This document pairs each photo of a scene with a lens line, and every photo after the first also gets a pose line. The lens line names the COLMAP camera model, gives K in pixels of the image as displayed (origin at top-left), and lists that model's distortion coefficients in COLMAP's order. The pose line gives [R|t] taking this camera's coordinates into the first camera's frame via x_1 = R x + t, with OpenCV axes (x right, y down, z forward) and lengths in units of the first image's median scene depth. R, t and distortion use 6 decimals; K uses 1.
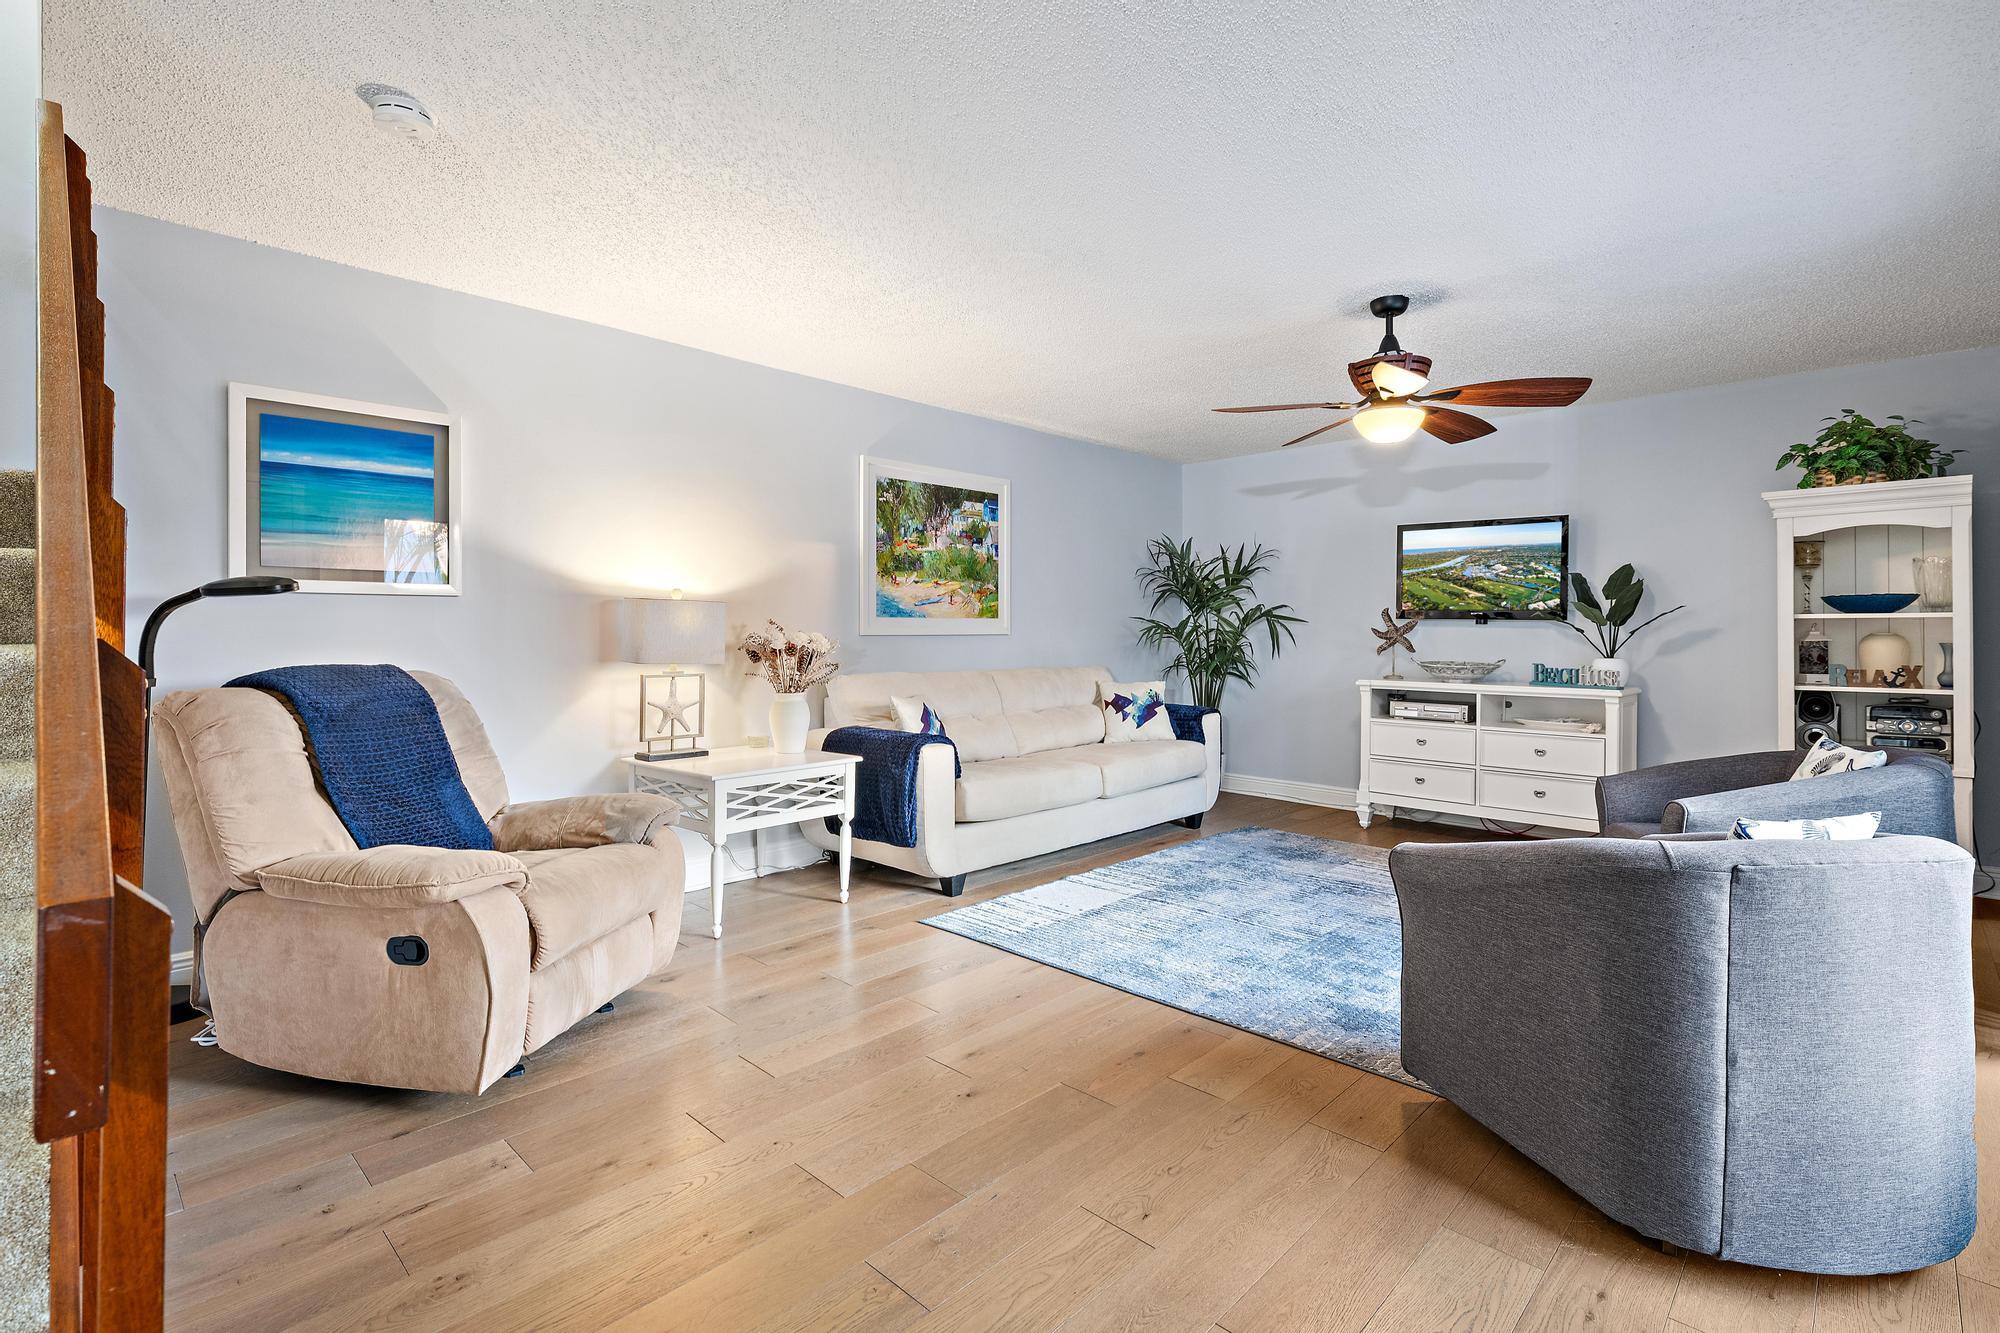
lens RADIAL K [[882.3, 0, 1004.4], [0, 882.3, 645.1], [0, 0, 1]] dist [-0.003916, -0.000359]
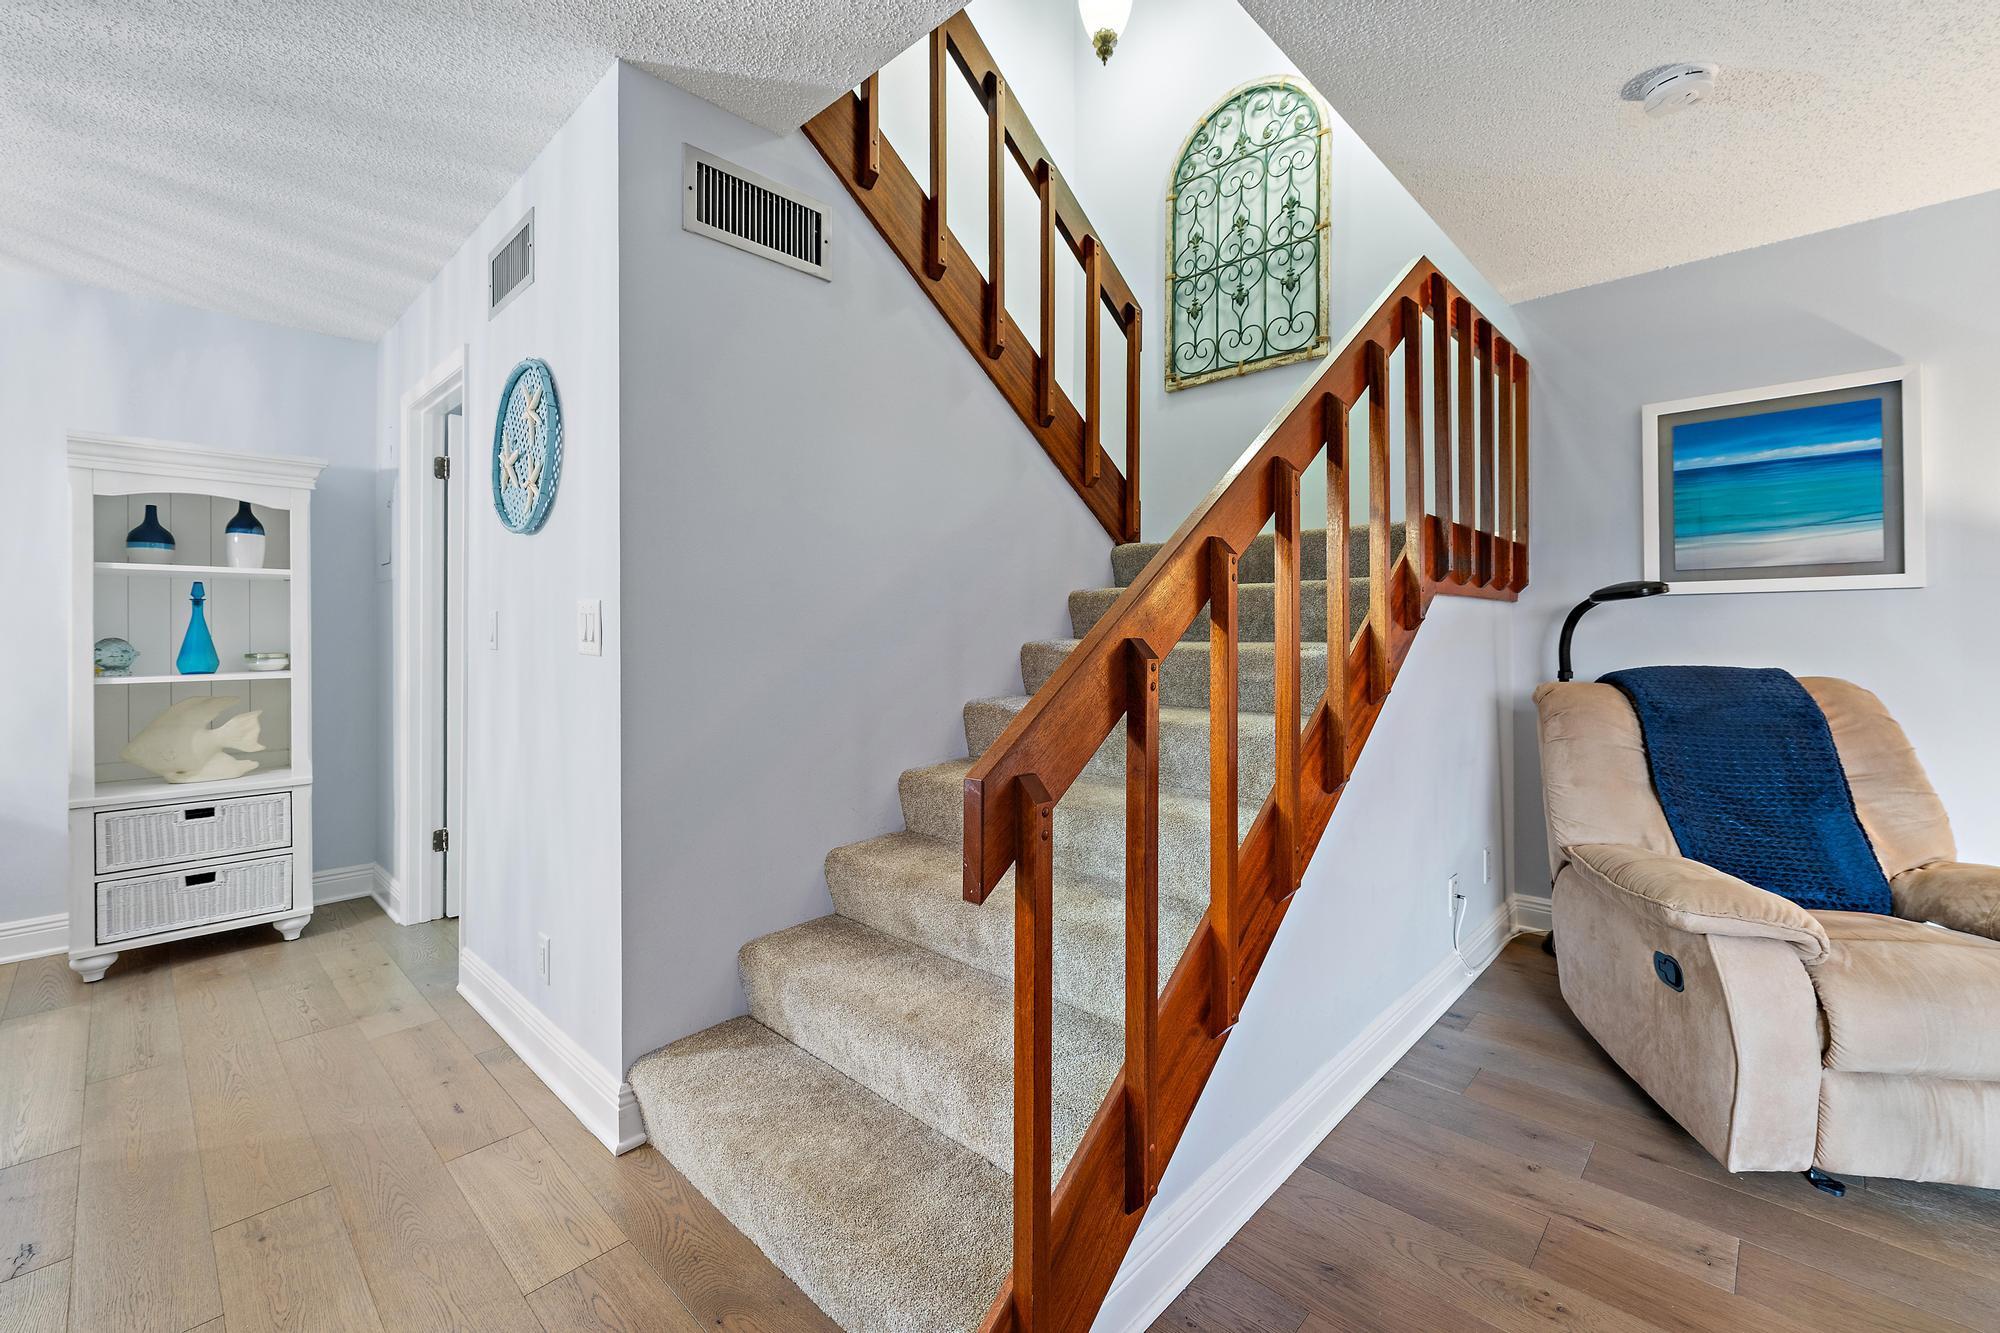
lens RADIAL K [[834.1, 0, 1028.6], [0, 834.1, 637.4], [0, 0, 1]] dist [-0.001162, -0.000438]
pose [[0.028069, 0.003156, -0.999601, 0.162627], [-0.014022, 0.999898, 0.002763, -0.002124], [0.999508, 0.013939, 0.028110, 0.238977]]
